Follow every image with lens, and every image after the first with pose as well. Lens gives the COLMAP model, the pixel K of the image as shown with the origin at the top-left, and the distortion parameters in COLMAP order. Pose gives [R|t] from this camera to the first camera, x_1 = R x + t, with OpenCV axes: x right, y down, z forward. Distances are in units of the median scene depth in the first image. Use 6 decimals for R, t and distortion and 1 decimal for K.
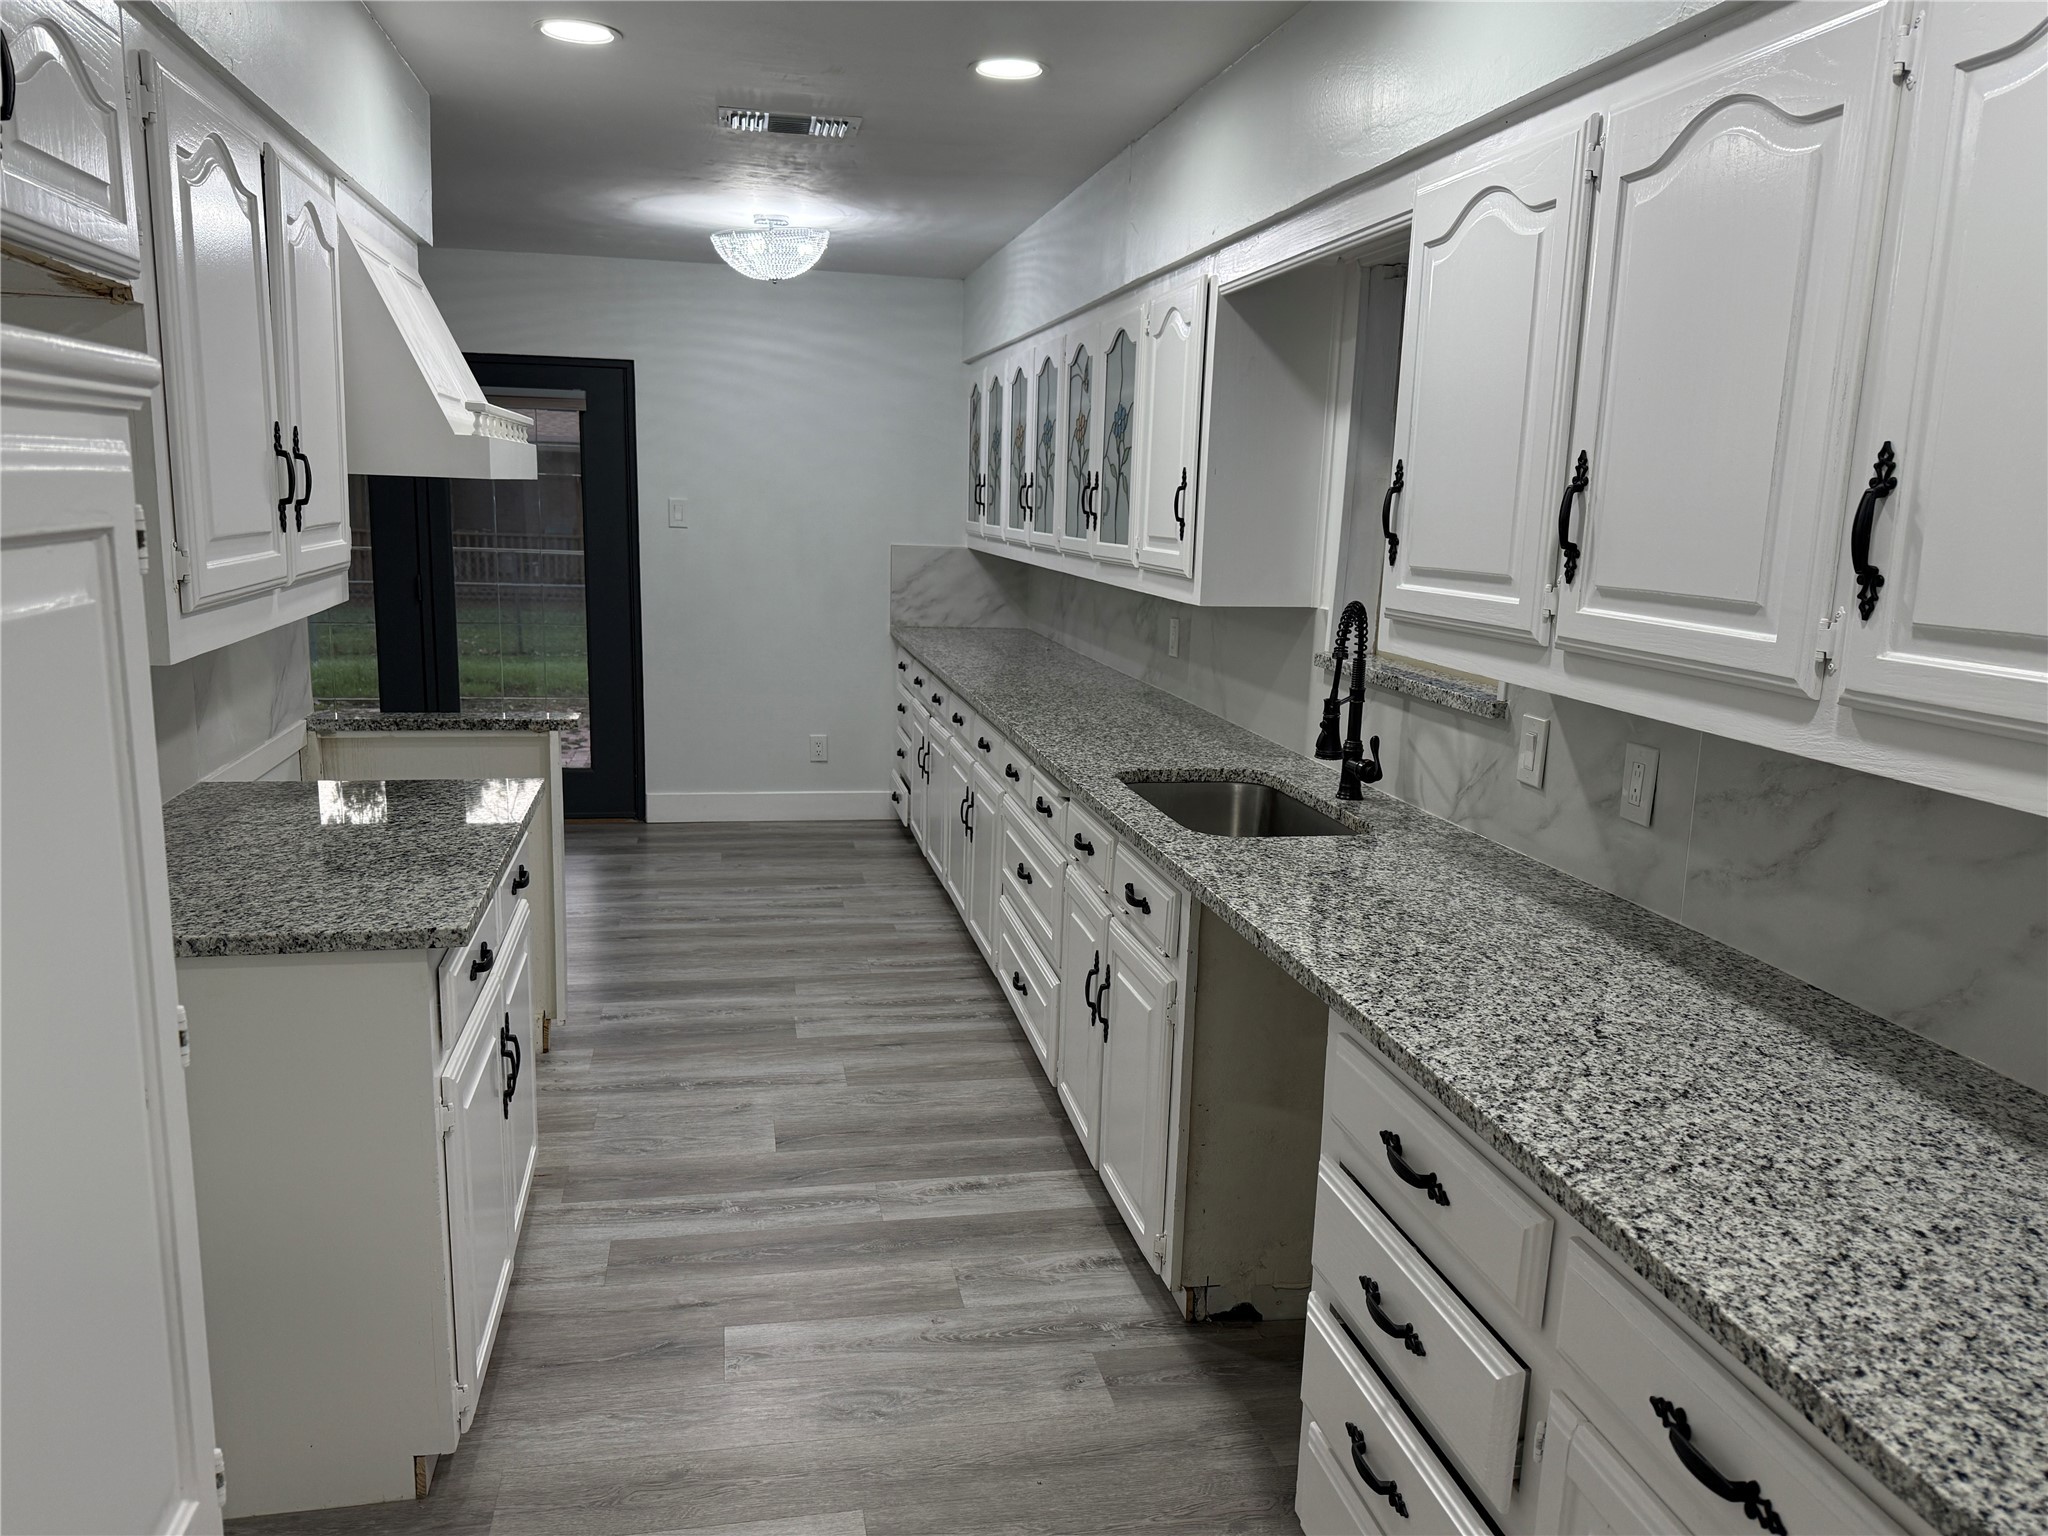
lens RADIAL K [[1459.9, 0, 1026.0], [0, 1459.9, 793.3], [0, 0, 1]] dist [0.146846, -0.248691]
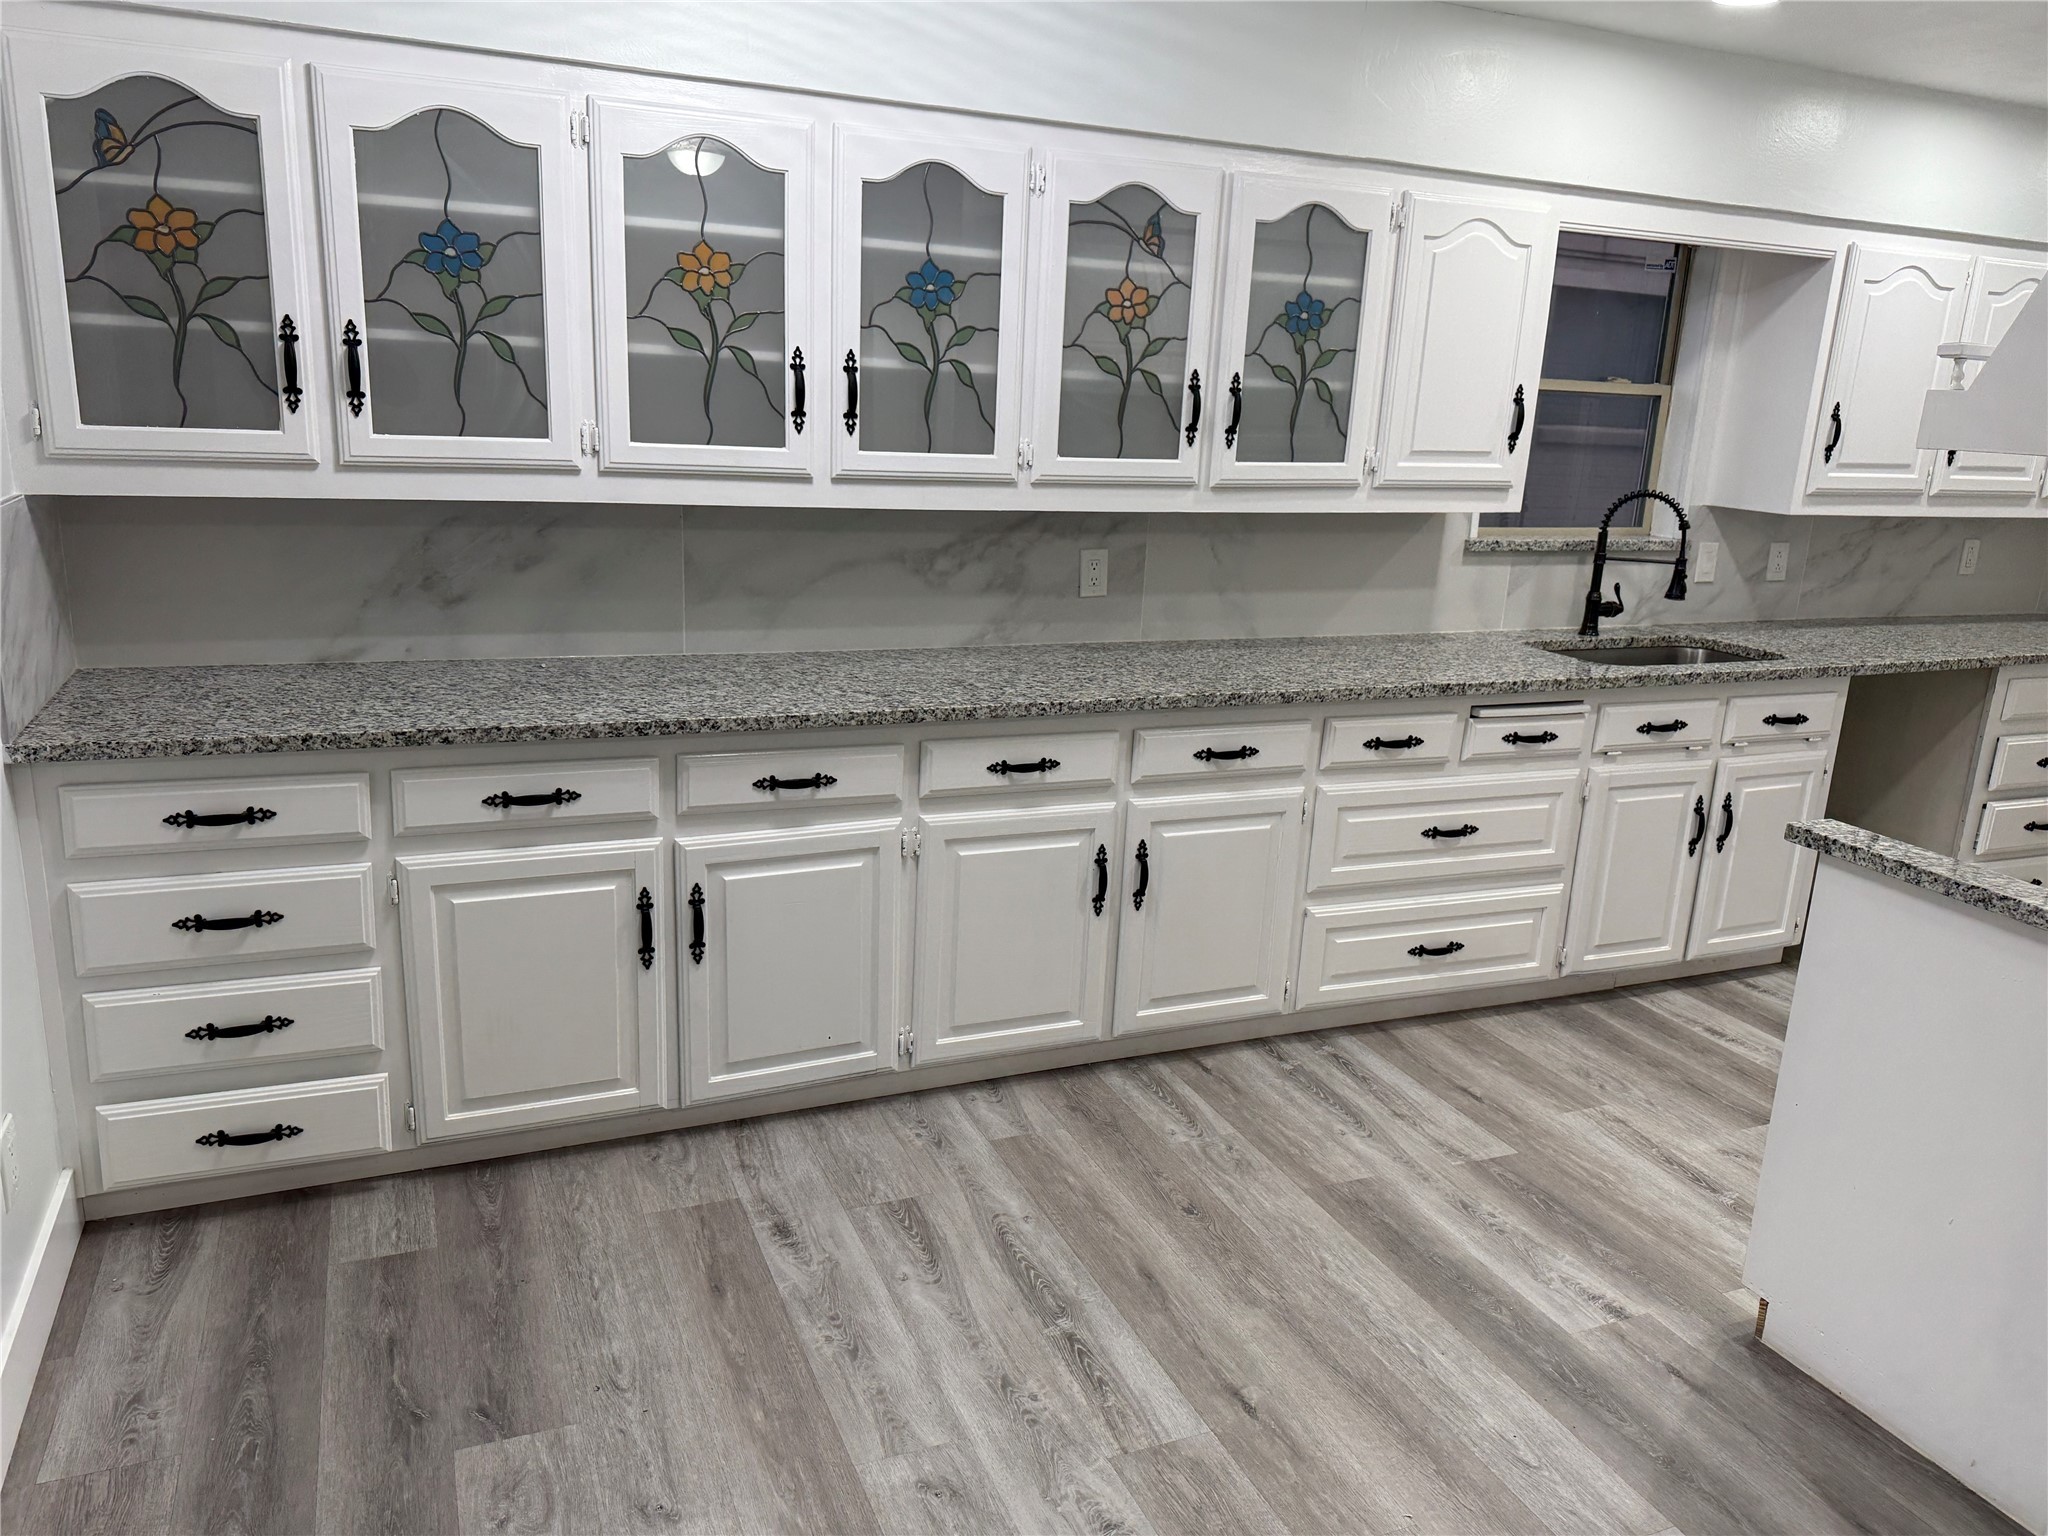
lens RADIAL K [[1459.9, 0, 1026.0], [0, 1459.9, 793.3], [0, 0, 1]] dist [0.146846, -0.248691]
pose [[-0.203779, -0.302533, 0.931100, -0.838624], [0.143743, 0.931504, 0.334124, -0.330738], [-0.968407, 0.201926, -0.146334, 1.445992]]
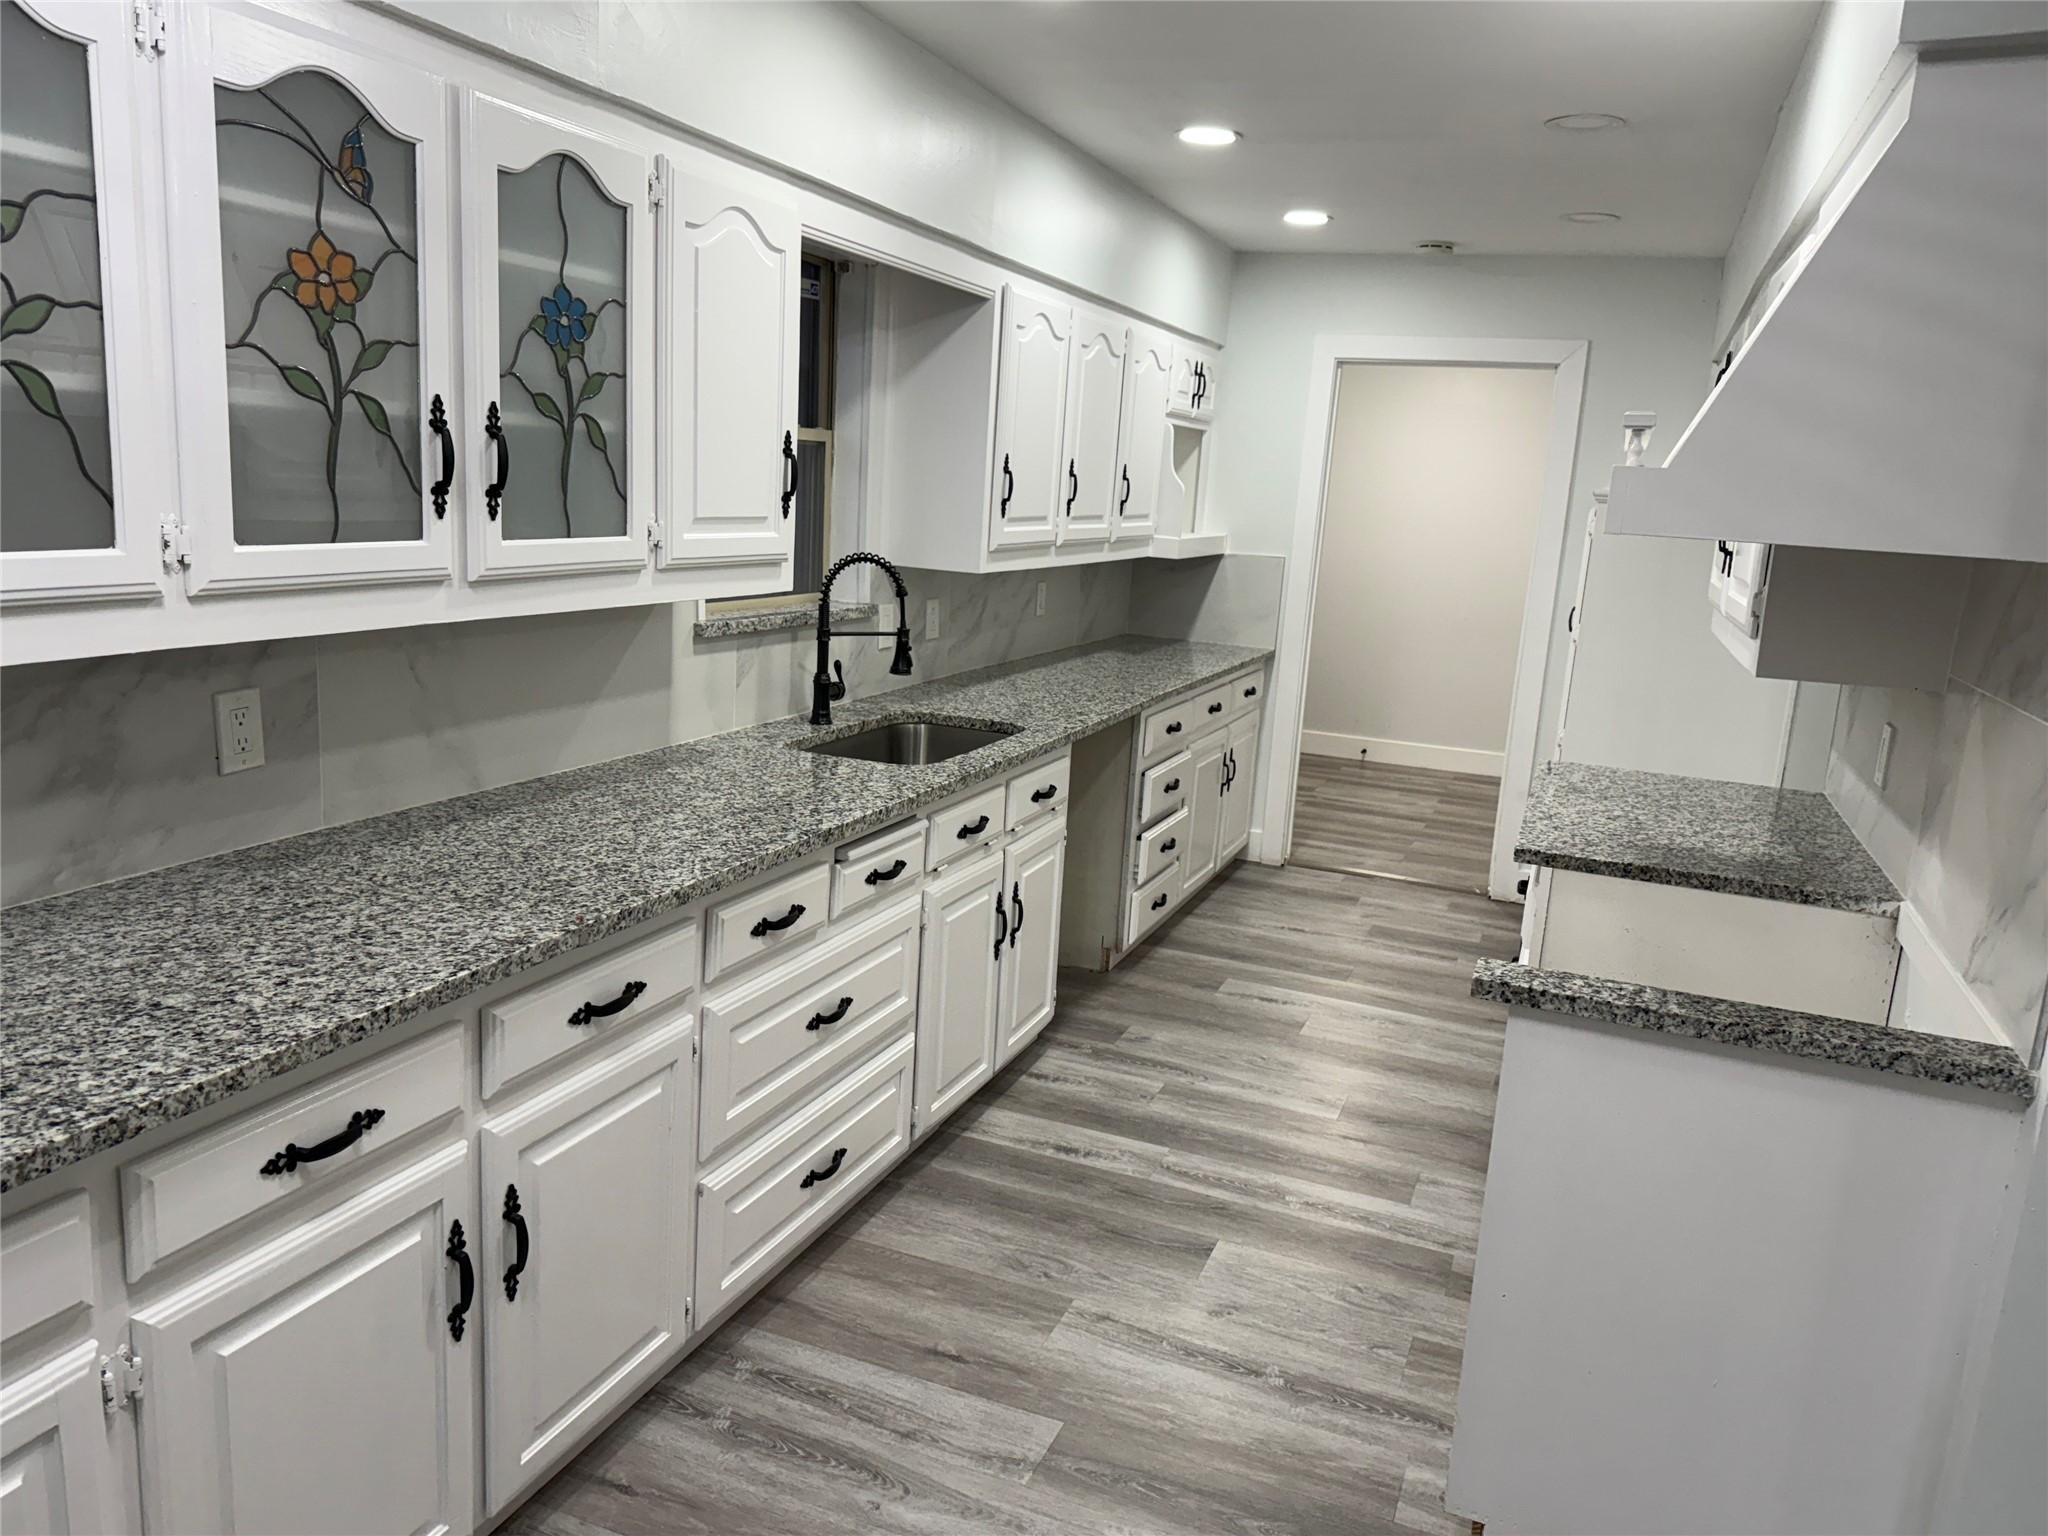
lens RADIAL K [[1480.2, 0, 1022.3], [0, 1480.2, 782.5], [0, 0, 1]] dist [0.028104, -0.038762]
pose [[-0.831896, -0.193582, 0.520072, -0.440317], [0.024219, 0.923625, 0.382532, -0.328339], [-0.554403, 0.330822, -0.763671, 1.508486]]
